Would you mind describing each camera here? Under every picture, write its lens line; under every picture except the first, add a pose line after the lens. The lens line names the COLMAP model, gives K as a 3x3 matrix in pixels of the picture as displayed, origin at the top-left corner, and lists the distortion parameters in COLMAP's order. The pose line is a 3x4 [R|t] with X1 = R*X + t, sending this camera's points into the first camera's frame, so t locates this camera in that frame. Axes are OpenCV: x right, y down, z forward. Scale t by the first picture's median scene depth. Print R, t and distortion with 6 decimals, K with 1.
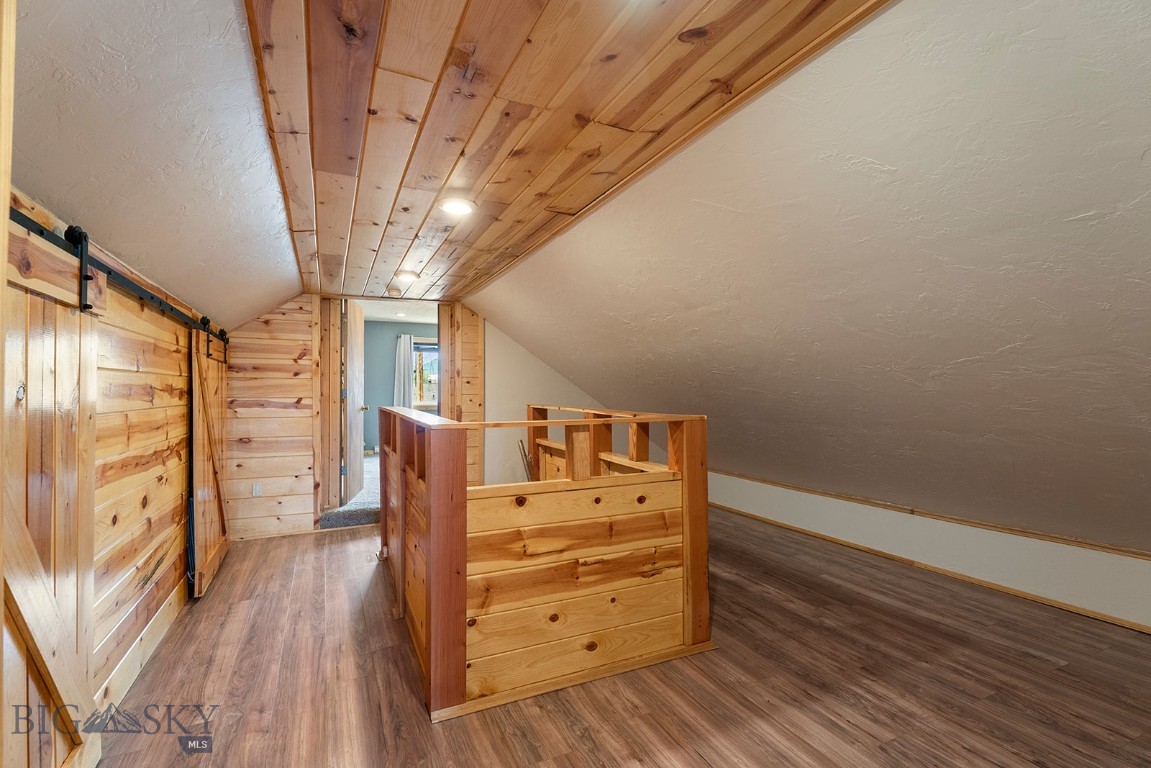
lens RADIAL K [[520.4, 0, 575.1], [0, 520.4, 386.0], [0, 0, 1]] dist [0.002755, -0.001736]
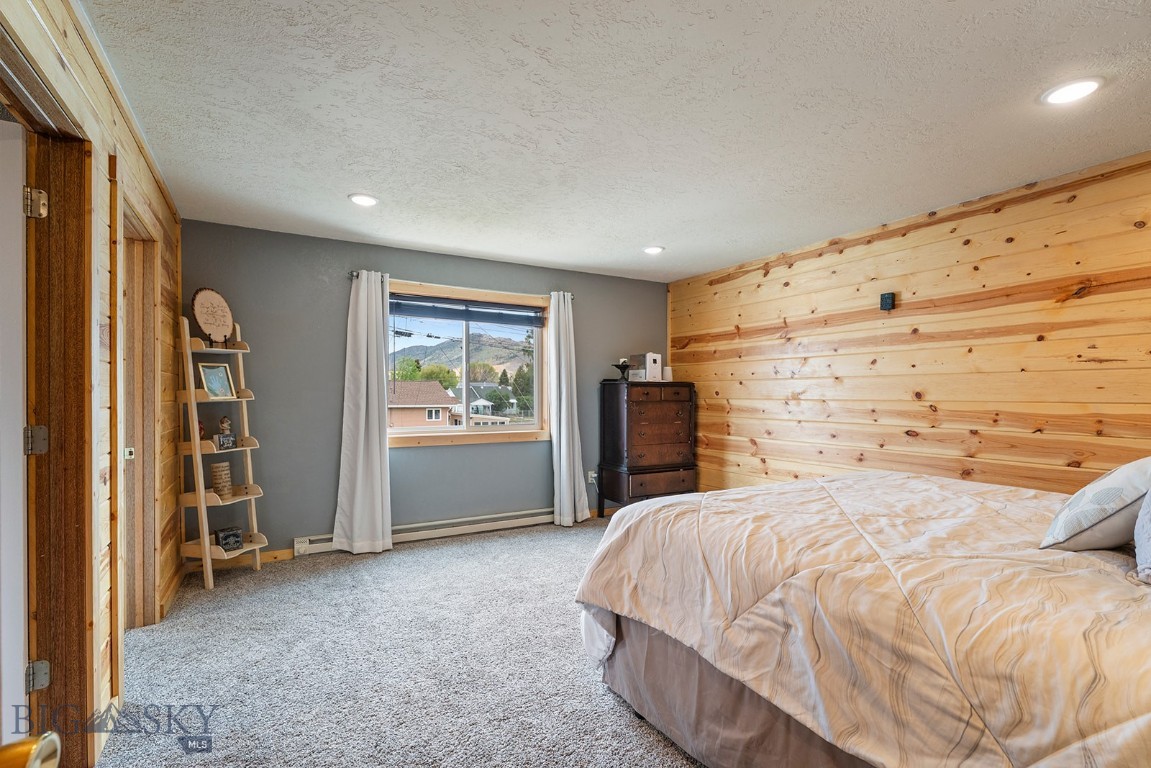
lens RADIAL K [[520.4, 0, 575.8], [0, 520.4, 388.0], [0, 0, 1]] dist [0.002755, -0.001736]
pose [[0.997116, -0.005562, 0.075688, -0.190732], [0.005612, 0.999984, -0.000443, -0.004075], [-0.075684, 0.000867, 0.997131, 0.562346]]
